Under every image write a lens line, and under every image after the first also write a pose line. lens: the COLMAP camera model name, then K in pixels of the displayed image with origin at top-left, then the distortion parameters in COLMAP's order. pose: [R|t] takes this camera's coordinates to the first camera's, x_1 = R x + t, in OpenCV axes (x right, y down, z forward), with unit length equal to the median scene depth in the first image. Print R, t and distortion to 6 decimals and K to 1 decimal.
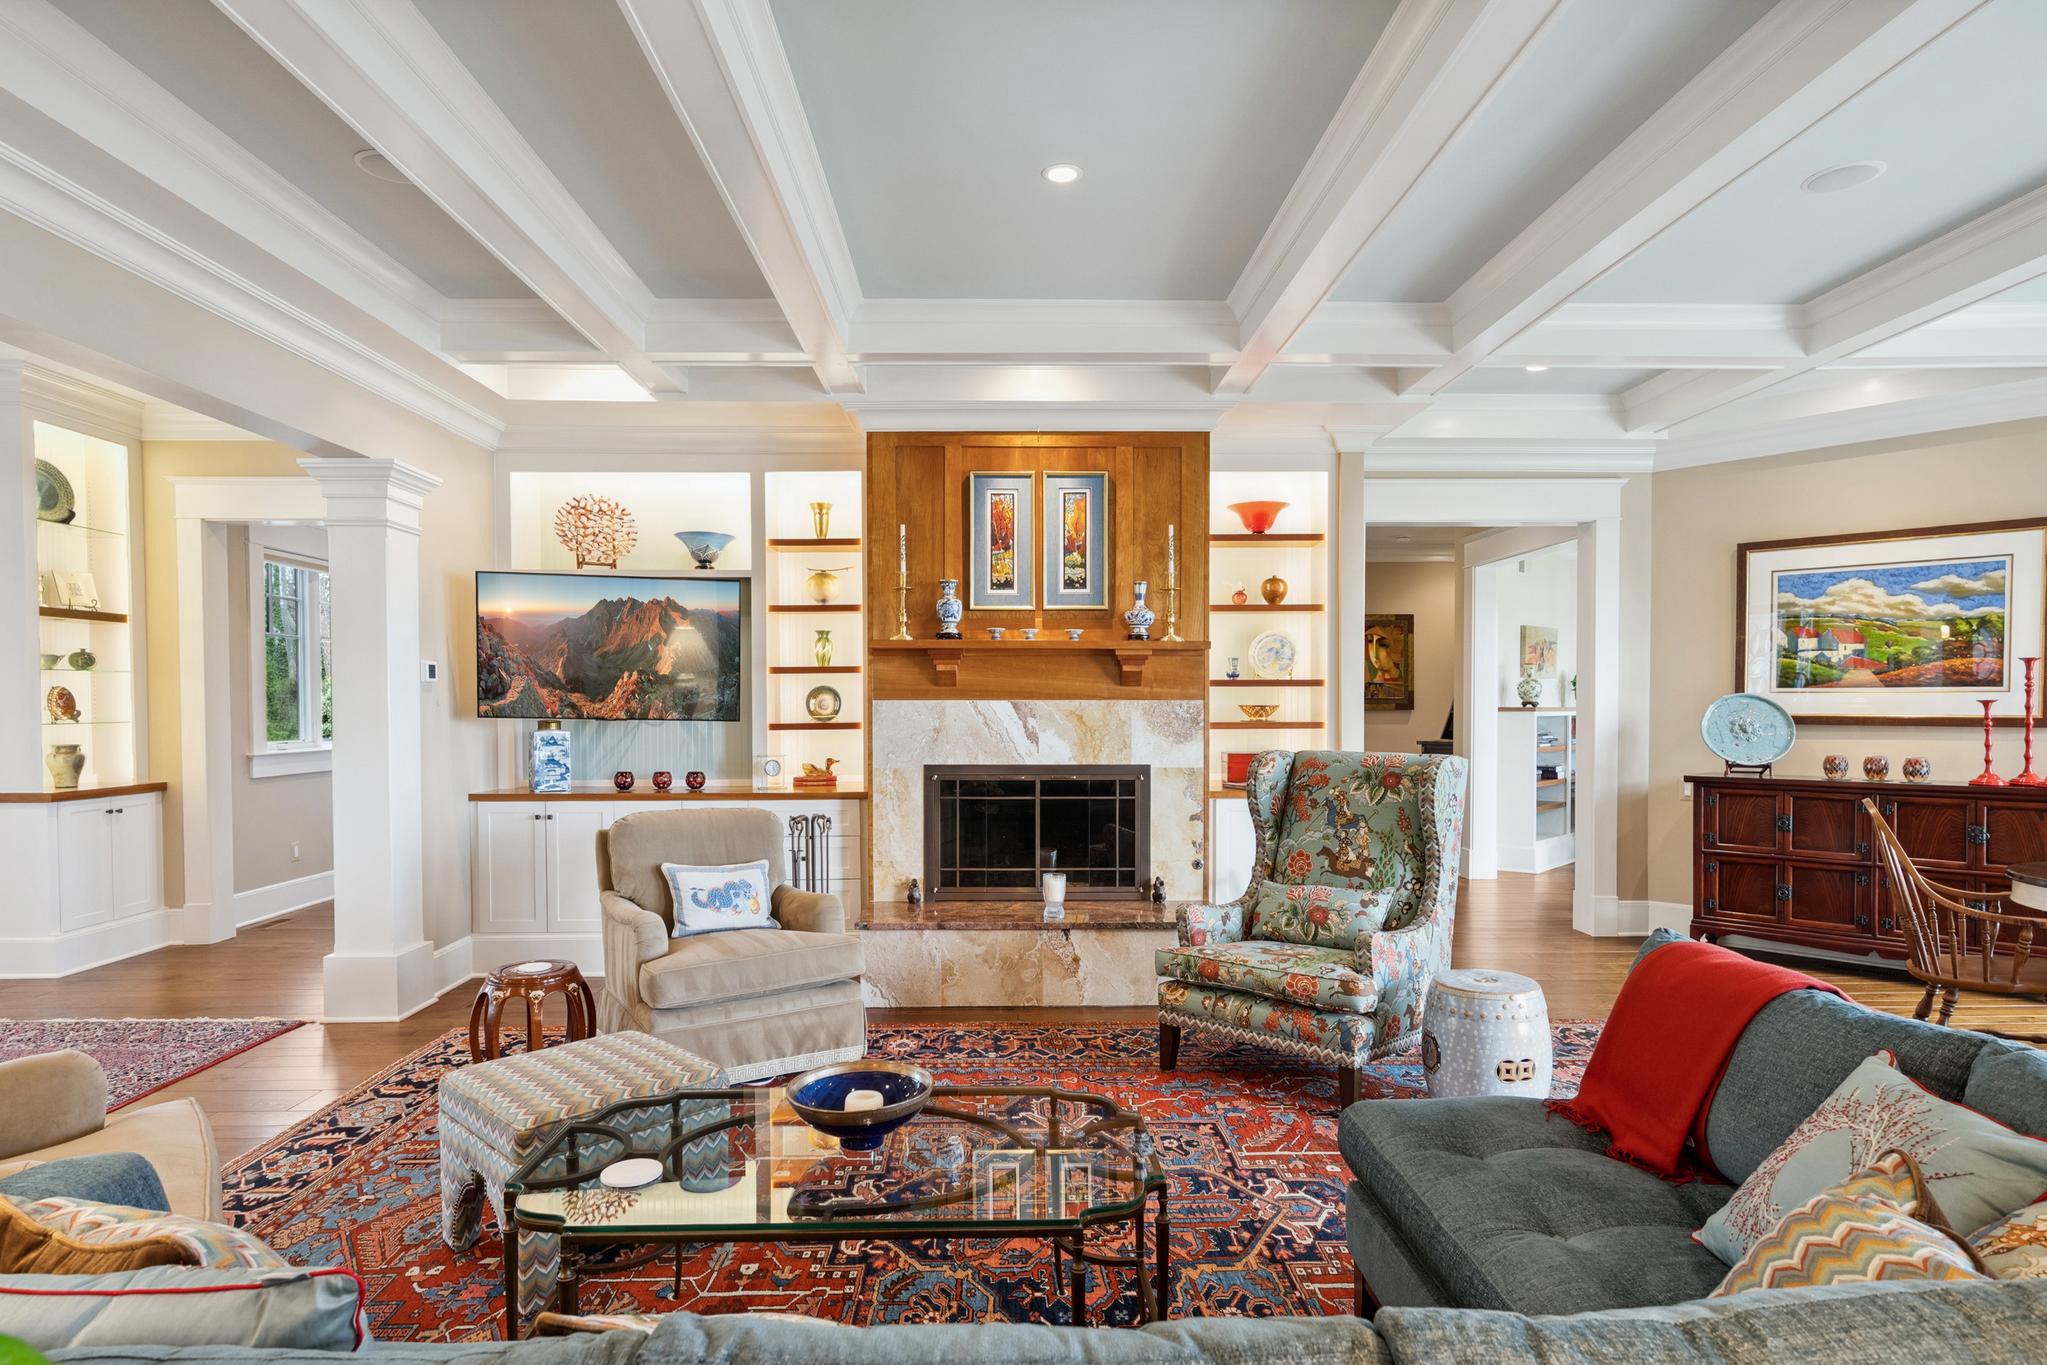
lens RADIAL K [[1095.0, 0, 1013.9], [0, 1095.0, 722.8], [0, 0, 1]] dist [0.009336, 0.000510]
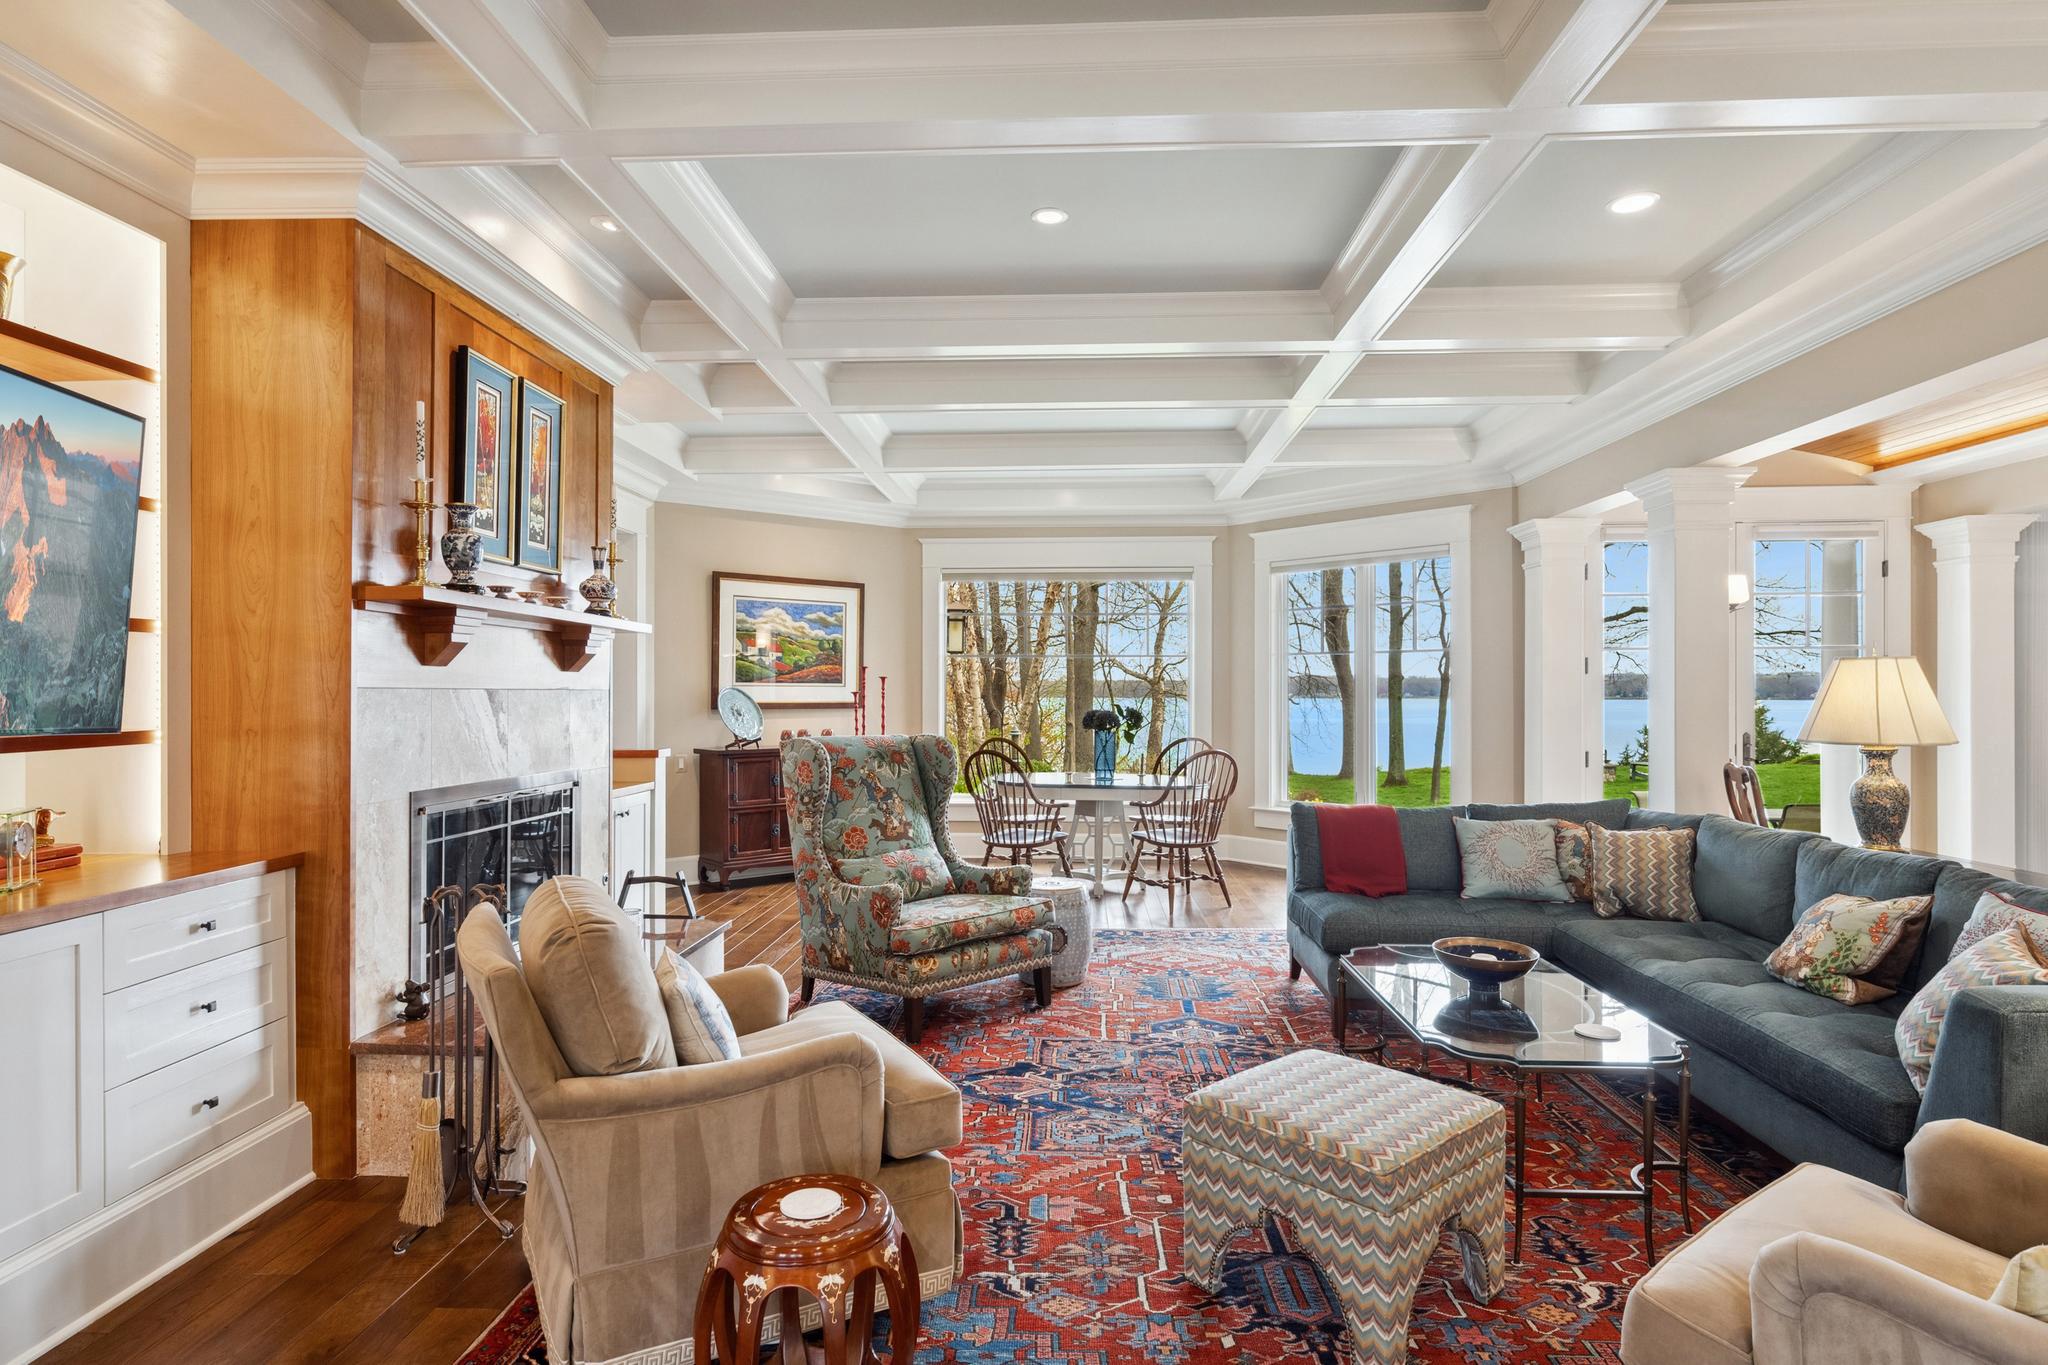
lens RADIAL K [[1095.6, 0, 1018.4], [0, 1095.6, 683.7], [0, 0, 1]] dist [0.009336, 0.000510]
pose [[0.068819, 0.009597, 0.997583, -0.679635], [0.017258, 0.999793, -0.010809, -0.010613], [-0.997480, 0.017960, 0.068639, 0.617110]]
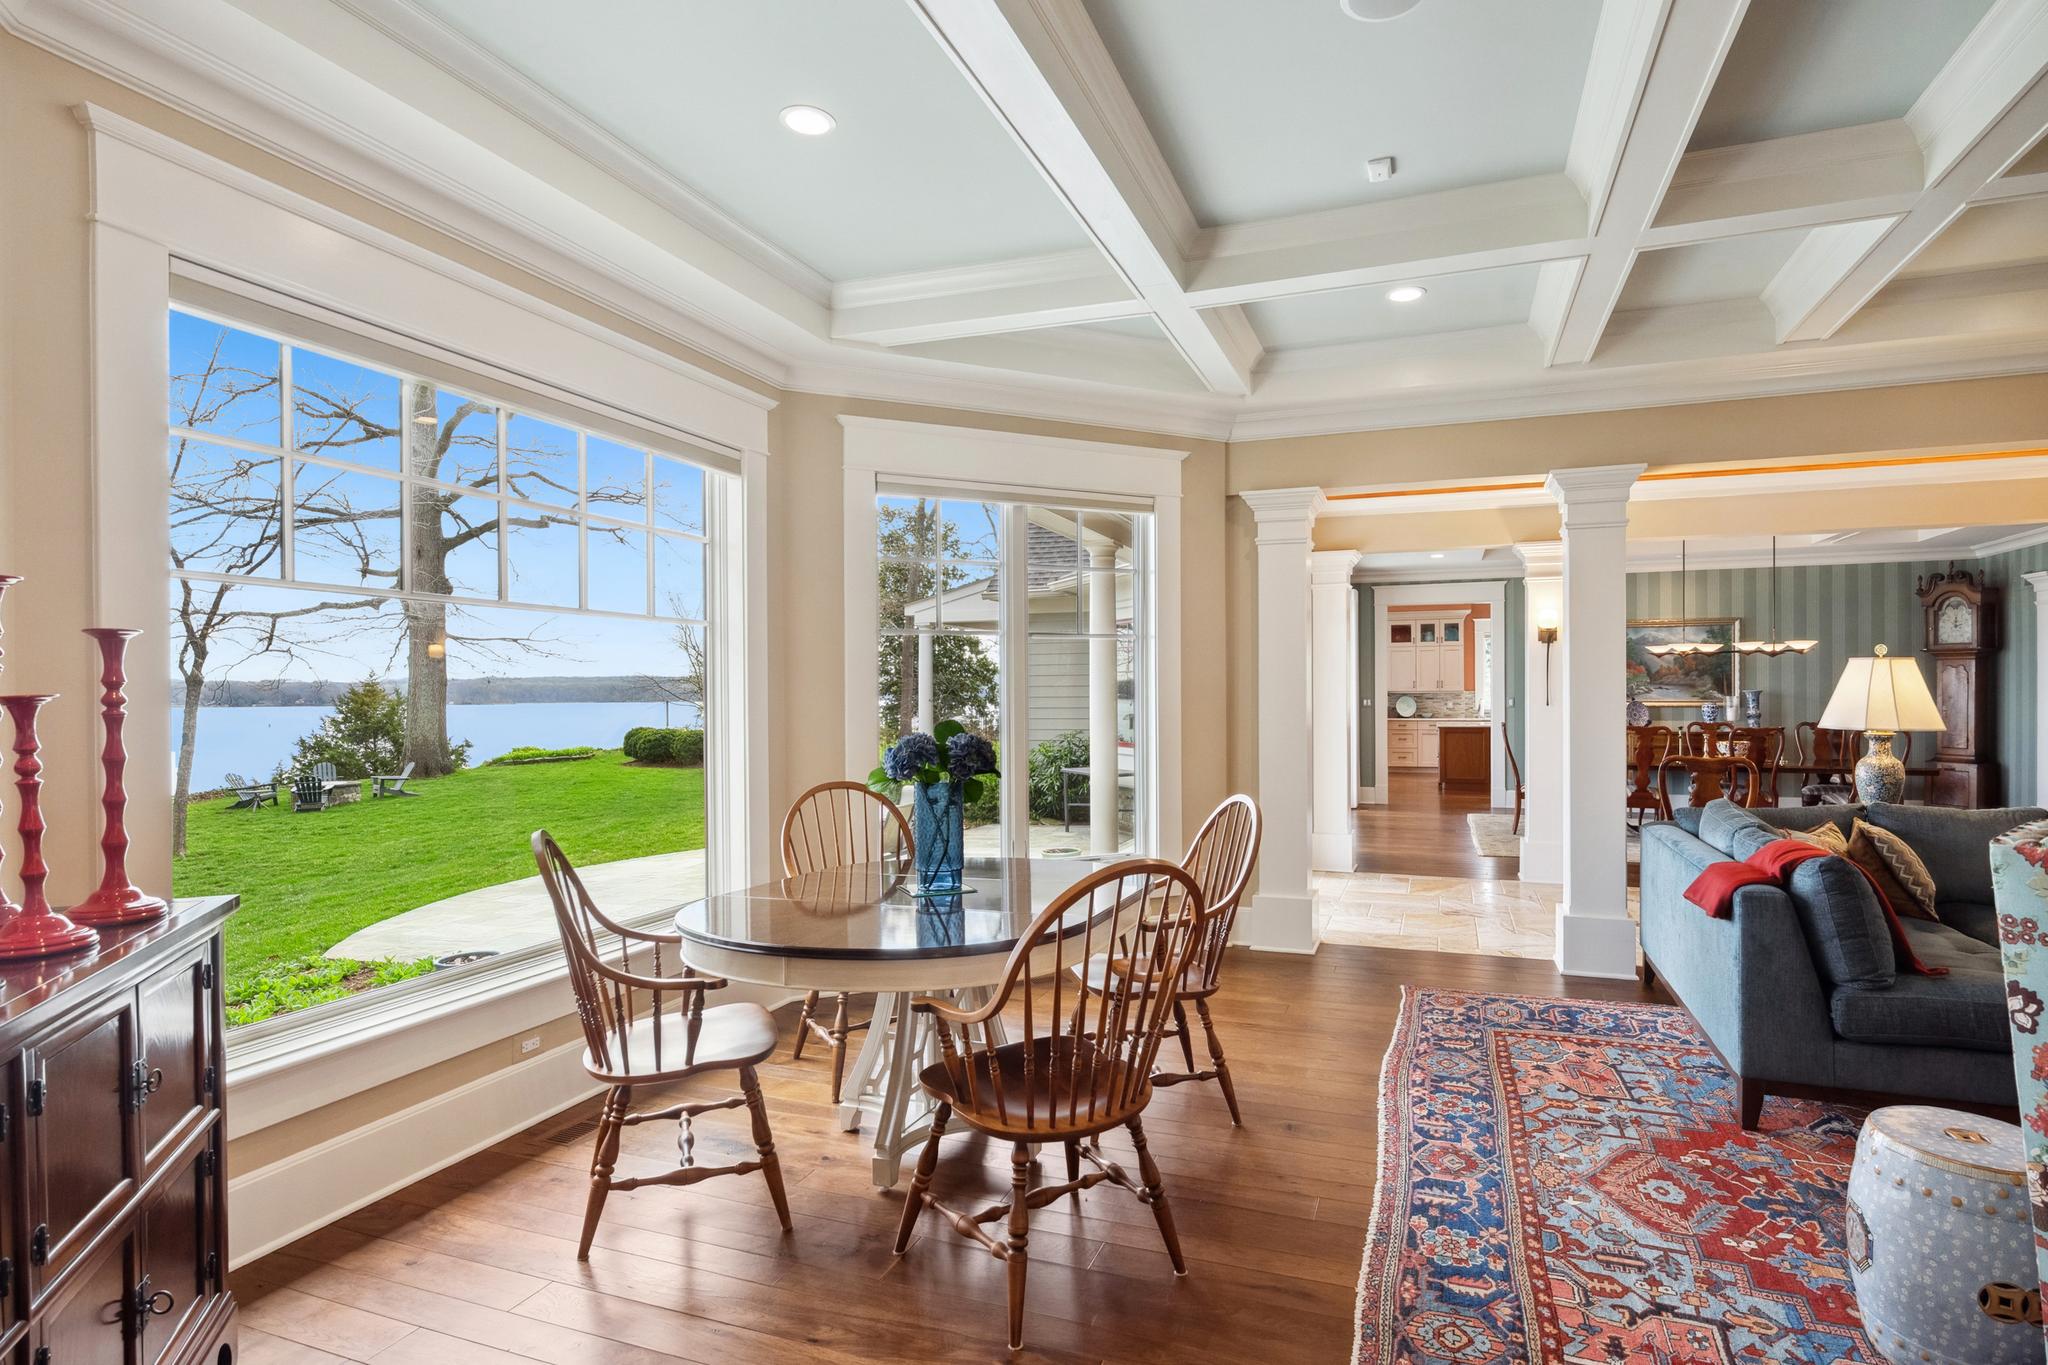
lens RADIAL K [[1056.8, 0, 1046.1], [0, 1056.8, 693.7], [0, 0, 1]] dist [-0.001635, -0.001066]
pose [[-0.934965, 0.007949, 0.354650, 0.468983], [0.014073, 0.999793, 0.014690, -0.020651], [-0.354459, 0.018726, -0.934884, 1.148418]]
